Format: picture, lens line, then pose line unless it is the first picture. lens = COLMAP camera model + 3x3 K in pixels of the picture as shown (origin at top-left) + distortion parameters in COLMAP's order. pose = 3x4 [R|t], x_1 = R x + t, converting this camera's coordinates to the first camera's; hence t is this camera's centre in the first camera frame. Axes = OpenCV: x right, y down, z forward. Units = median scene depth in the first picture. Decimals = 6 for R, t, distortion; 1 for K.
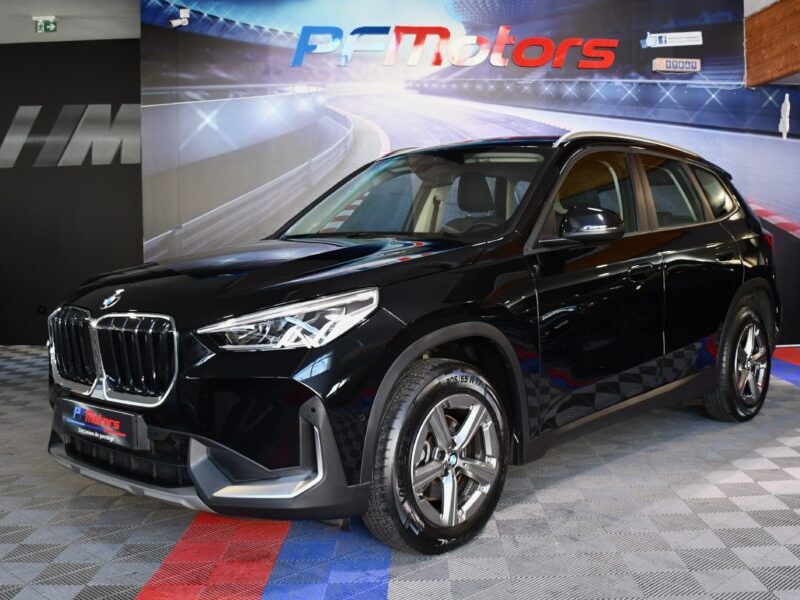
lens RADIAL K [[910.4, 0, 432.0], [0, 910.4, 288.3], [0, 0, 1]] dist [-0.140169, 0.067066]
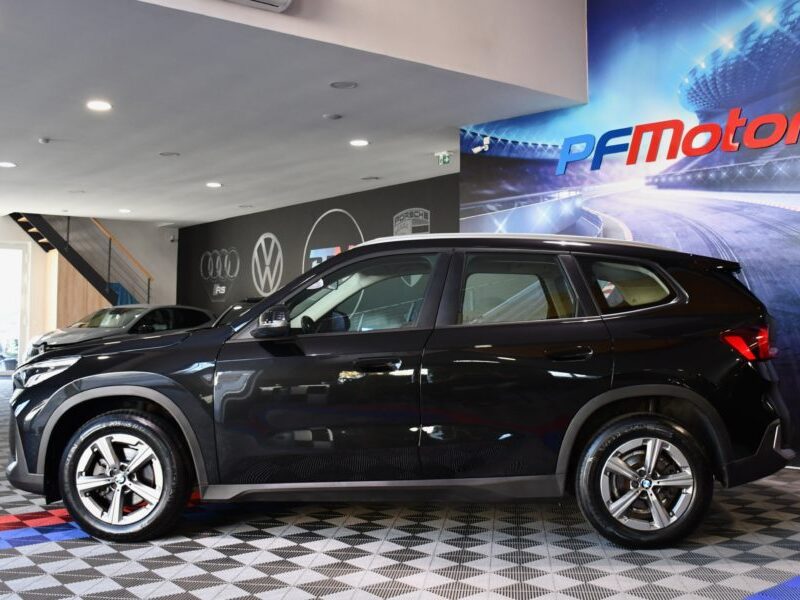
lens RADIAL K [[887.9, 0, 437.3], [0, 887.9, 299.7], [0, 0, 1]] dist [-0.121525, 0.056260]
pose [[0.636945, -0.003795, -0.770900, 0.595088], [-0.061631, 0.996536, -0.055828, -0.020660], [0.768442, 0.083070, 0.634505, 0.196480]]
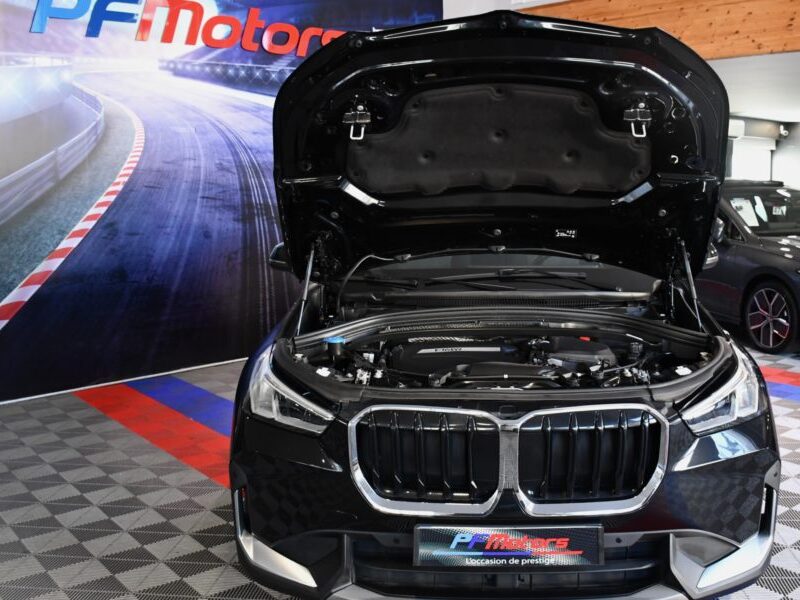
lens RADIAL K [[869.7, 0, 417.7], [0, 869.7, 294.6], [0, 0, 1]] dist [-0.143278, 0.076684]
pose [[0.787392, -0.078125, 0.611482, -0.359226], [0.039843, 0.996312, 0.075988, -0.054443], [-0.615163, -0.035469, 0.787601, 0.183043]]
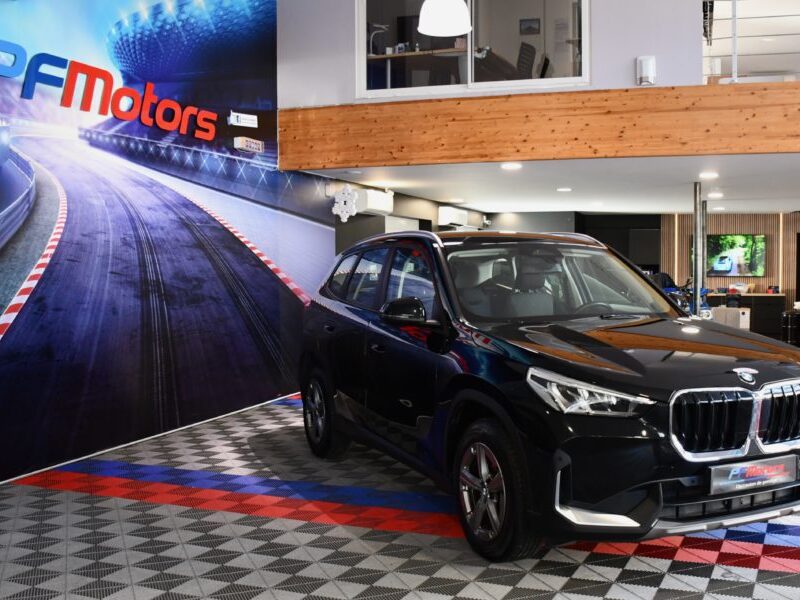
lens RADIAL K [[926.6, 0, 447.2], [0, 926.6, 352.4], [0, 0, 1]] dist [-0.111075, 0.046592]
pose [[0.397110, -0.072644, 0.914891, -0.688609], [0.058289, 0.996846, 0.053851, -0.045958], [-0.915918, 0.031943, 0.400092, 0.353995]]
